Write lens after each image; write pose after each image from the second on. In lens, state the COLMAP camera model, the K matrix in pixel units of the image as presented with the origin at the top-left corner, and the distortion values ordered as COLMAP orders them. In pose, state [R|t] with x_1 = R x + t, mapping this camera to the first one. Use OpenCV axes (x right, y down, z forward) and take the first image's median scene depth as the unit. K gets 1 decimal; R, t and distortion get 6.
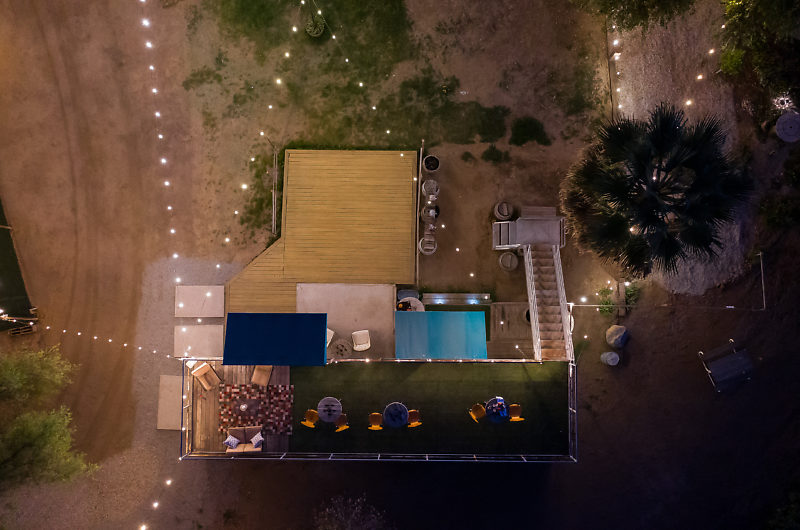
lens RADIAL K [[747.7, 0, 400.0], [0, 747.7, 265.0], [0, 0, 1]] dist [-0.011395, 0.004902]
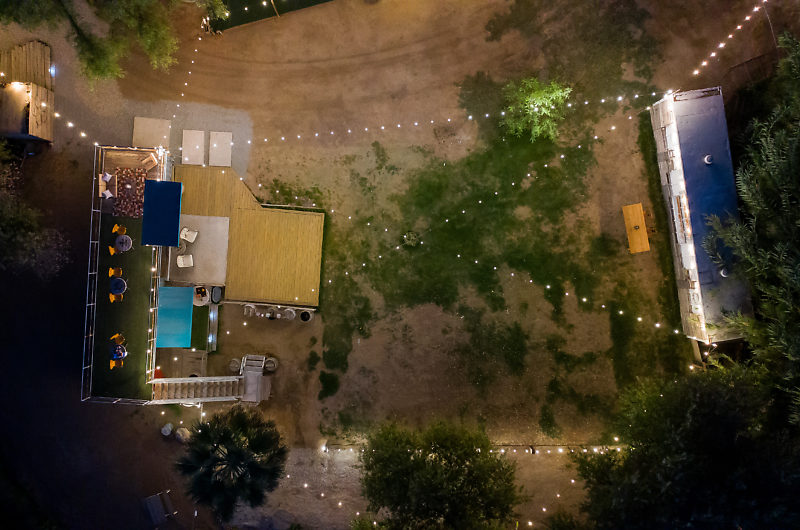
lens RADIAL K [[747.7, 0, 400.0], [0, 747.7, 265.0], [0, 0, 1]] dist [-0.011395, 0.004902]
pose [[-0.054423, 0.998102, 0.028825, -0.103843], [-0.994842, -0.056675, 0.084123, -0.418947], [0.085597, -0.024098, 0.996038, -0.396729]]
